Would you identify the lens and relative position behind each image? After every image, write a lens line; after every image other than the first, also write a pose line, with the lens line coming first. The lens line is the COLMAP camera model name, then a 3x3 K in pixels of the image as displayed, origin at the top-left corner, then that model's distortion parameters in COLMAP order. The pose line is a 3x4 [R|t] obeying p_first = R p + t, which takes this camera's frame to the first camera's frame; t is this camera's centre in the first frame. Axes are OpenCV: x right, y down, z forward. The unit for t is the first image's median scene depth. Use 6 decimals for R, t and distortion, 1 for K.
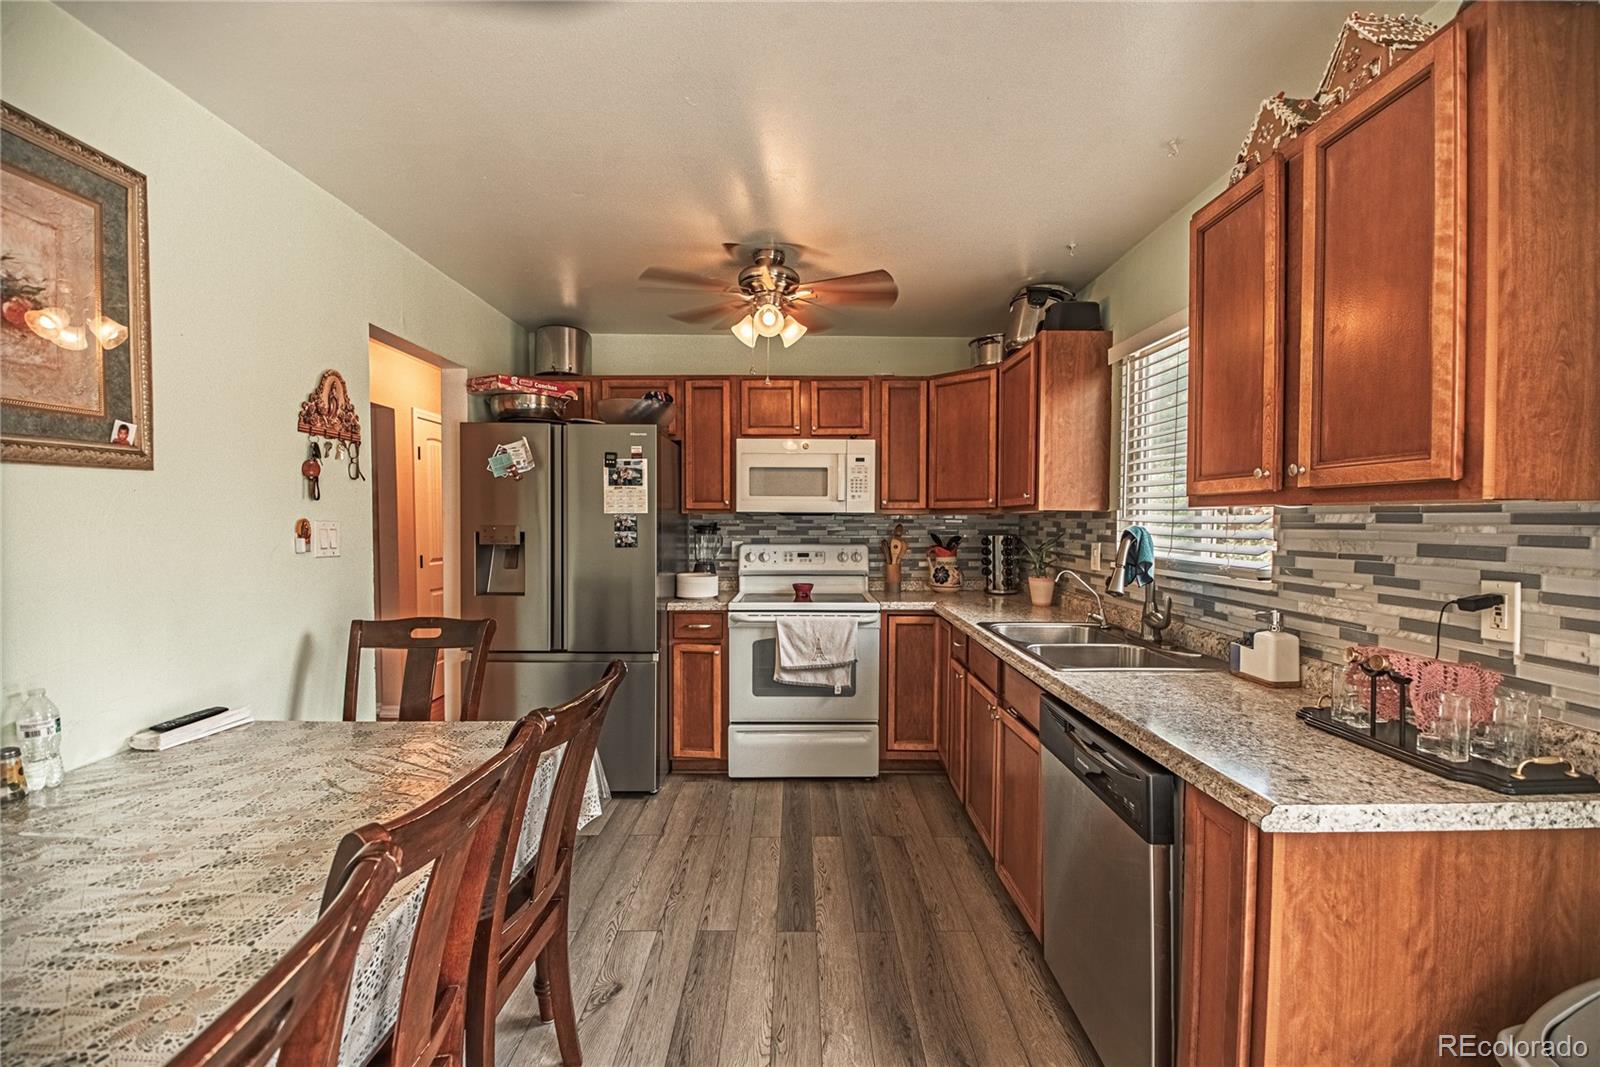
lens RADIAL K [[664.3, 0, 807.1], [0, 664.3, 544.1], [0, 0, 1]] dist [0.021390, -0.021370]
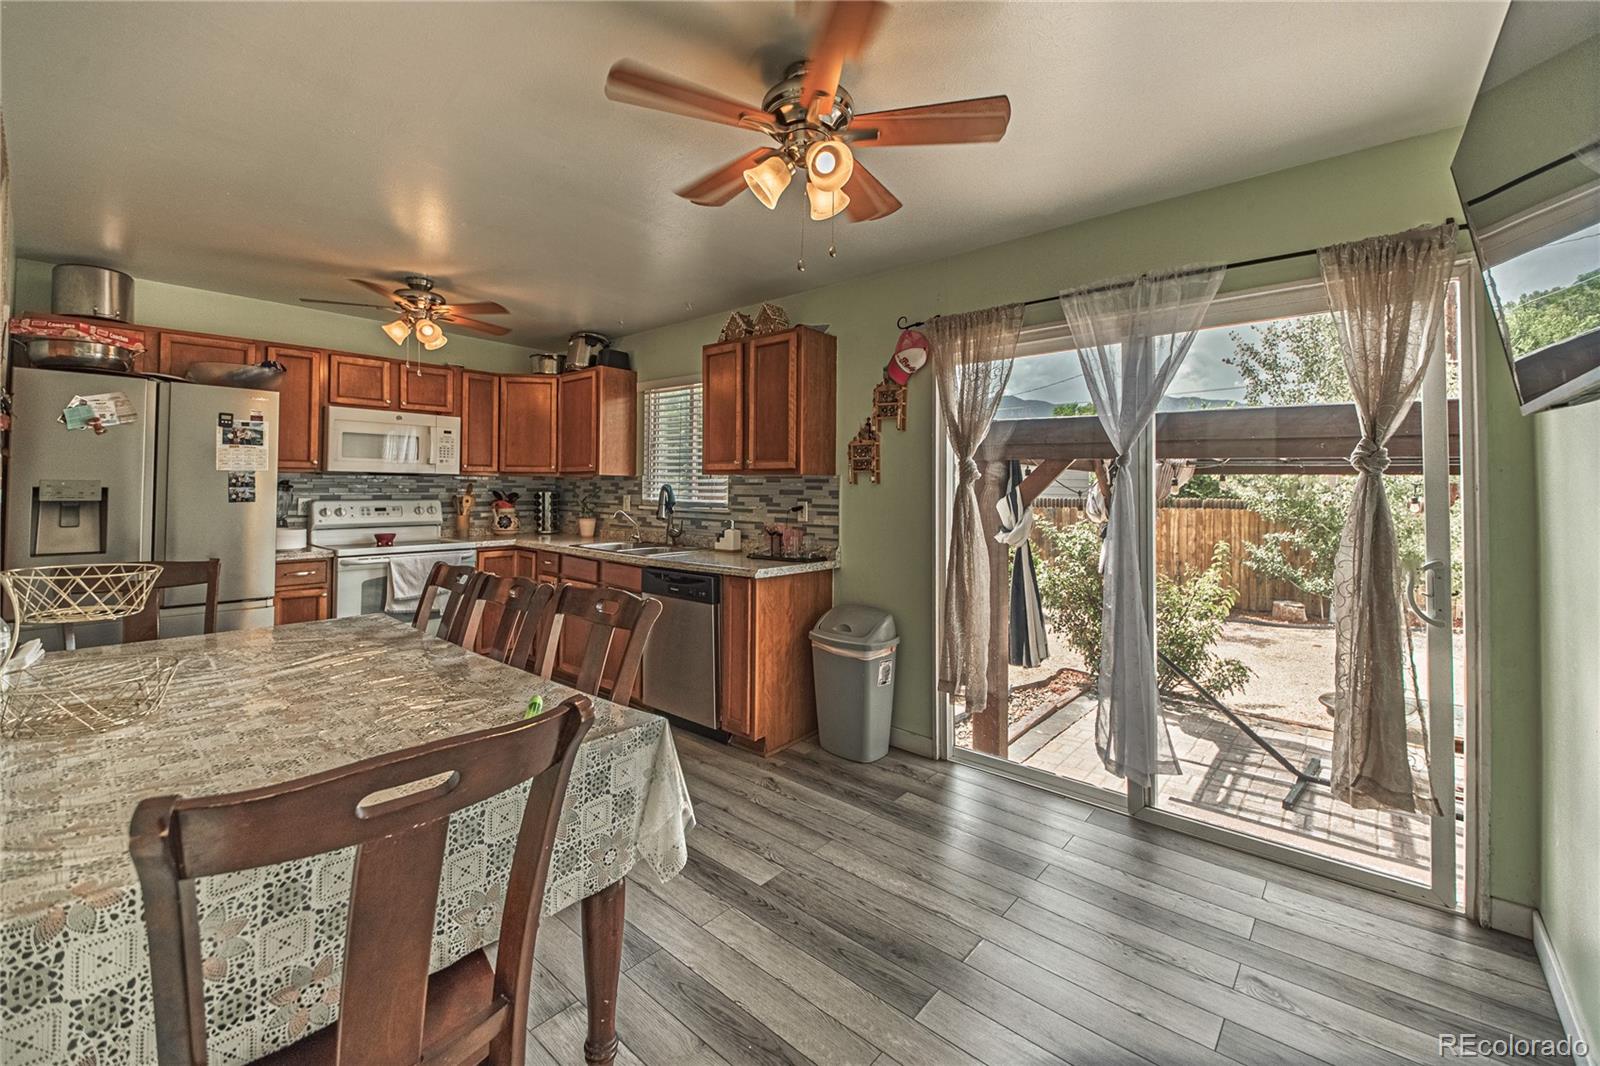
lens RADIAL K [[653.3, 0, 784.9], [0, 653.3, 509.3], [0, 0, 1]] dist [0.034600, -0.019597]
pose [[0.683634, -0.021010, 0.729523, -0.447847], [0.019649, 0.999753, 0.010379, 0.022525], [-0.729561, 0.007239, 0.683878, -0.371165]]
